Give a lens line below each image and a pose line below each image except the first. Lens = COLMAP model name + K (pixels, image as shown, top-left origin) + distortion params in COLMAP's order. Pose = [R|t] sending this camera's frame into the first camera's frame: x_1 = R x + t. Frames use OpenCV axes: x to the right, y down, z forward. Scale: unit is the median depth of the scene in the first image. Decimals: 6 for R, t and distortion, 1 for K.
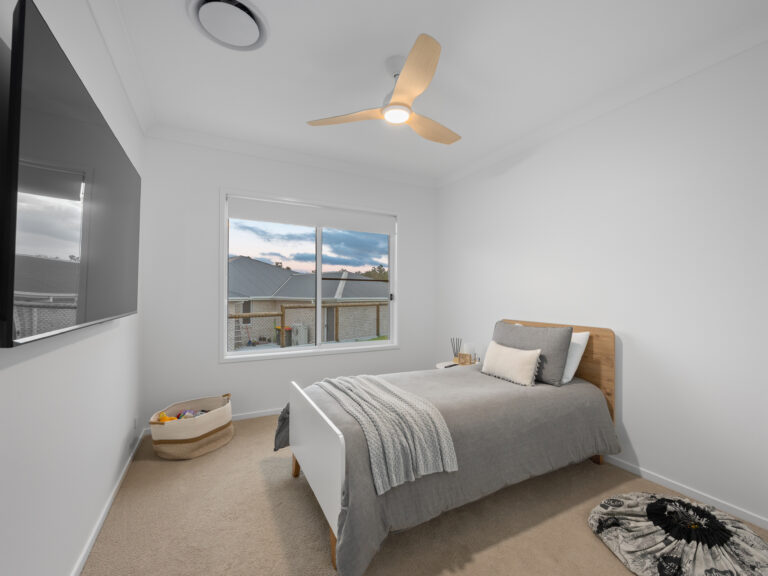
lens RADIAL K [[339.6, 0, 384.0], [0, 339.6, 288.0], [0, 0, 1]] dist [-0.000469, -0.000063]
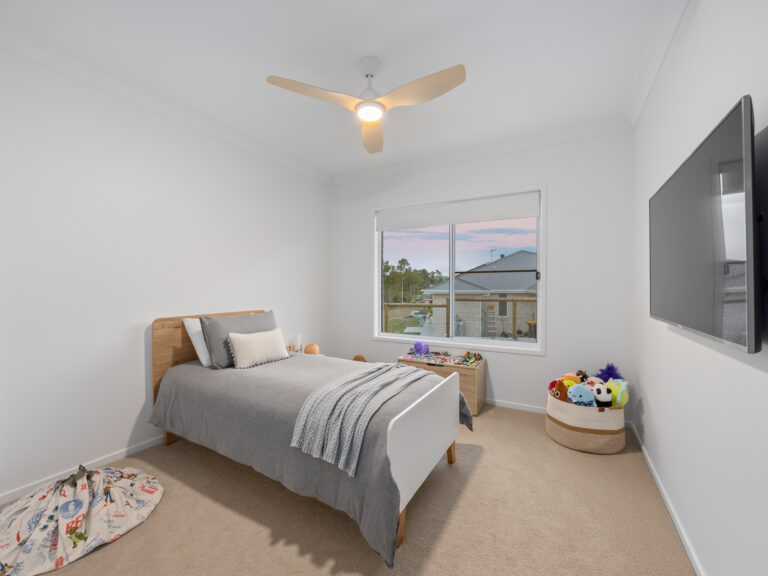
lens RADIAL K [[327.0, 0, 383.4], [0, 327.0, 284.6], [0, 0, 1]] dist [-0.000422, -0.000007]
pose [[0.551322, -0.004523, -0.834280, 0.511592], [0.010115, 0.999948, 0.001263, 0.007669], [0.834231, -0.009135, 0.551339, 0.282170]]
